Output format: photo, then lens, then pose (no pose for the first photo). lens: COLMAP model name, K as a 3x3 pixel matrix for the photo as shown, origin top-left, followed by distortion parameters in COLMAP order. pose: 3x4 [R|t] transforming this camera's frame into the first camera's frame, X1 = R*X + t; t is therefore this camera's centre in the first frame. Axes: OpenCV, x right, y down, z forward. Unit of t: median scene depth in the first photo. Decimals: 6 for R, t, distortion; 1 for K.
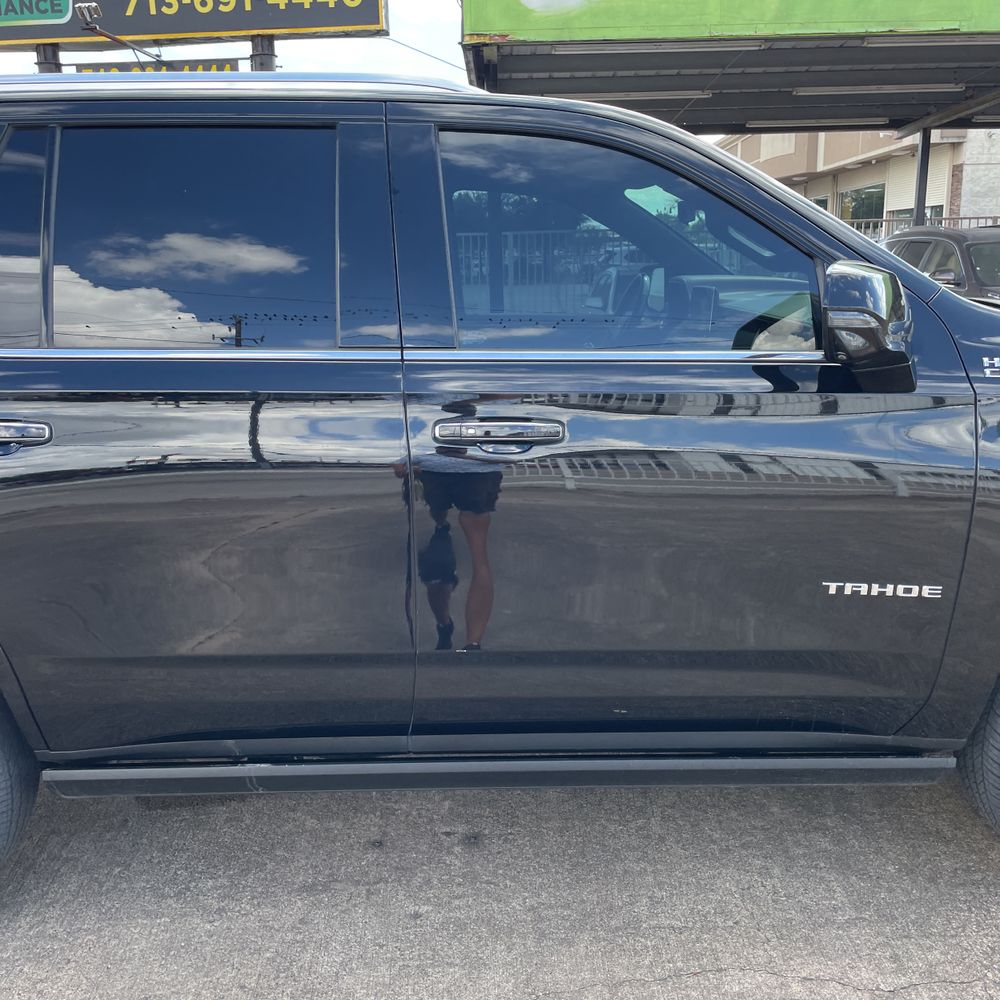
lens RADIAL K [[1009.9, 0, 495.6], [0, 1009.9, 515.1], [0, 0, 1]] dist [0.086553, -0.117835]
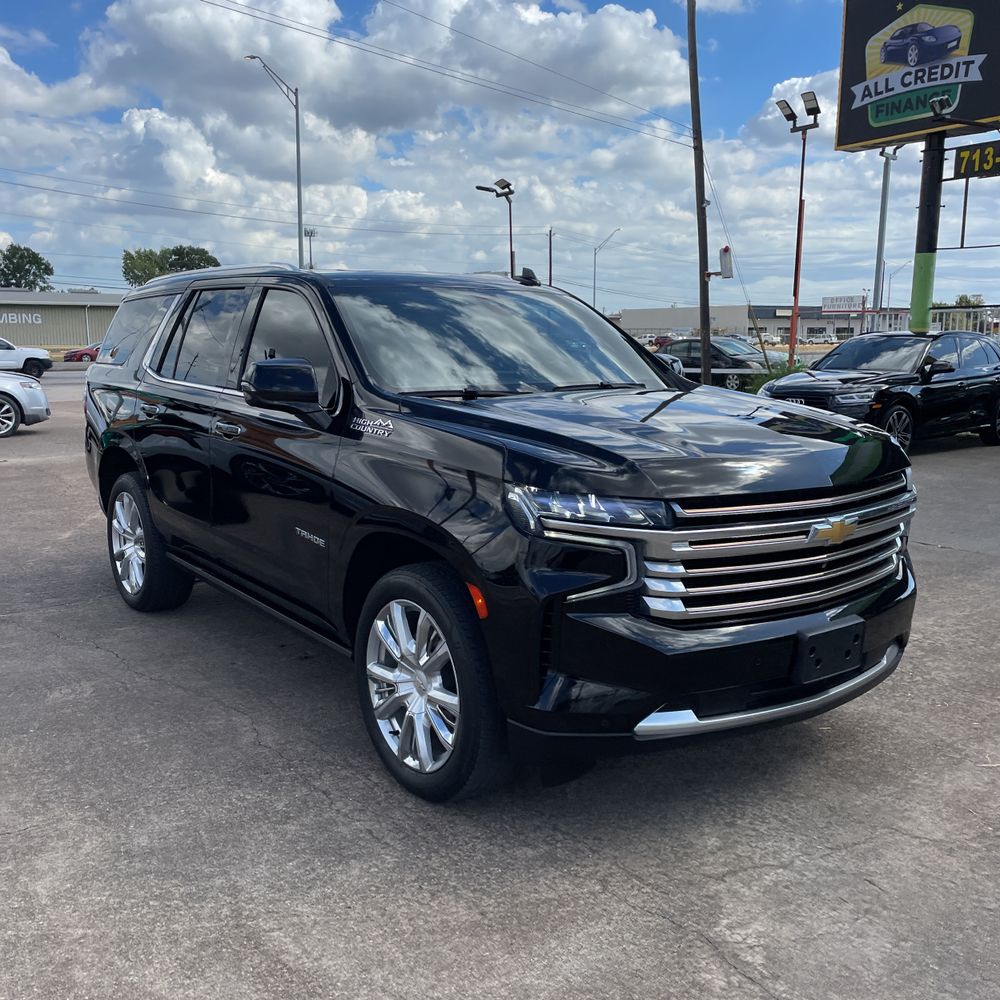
lens RADIAL K [[1017.2, 0, 502.5], [0, 1017.2, 528.2], [0, 0, 1]] dist [0.088567, -0.113824]
pose [[0.579594, 0.176740, -0.795509, 0.262674], [-0.211676, 0.975341, 0.062470, -0.016624], [0.786933, 0.132183, 0.602713, 0.021655]]
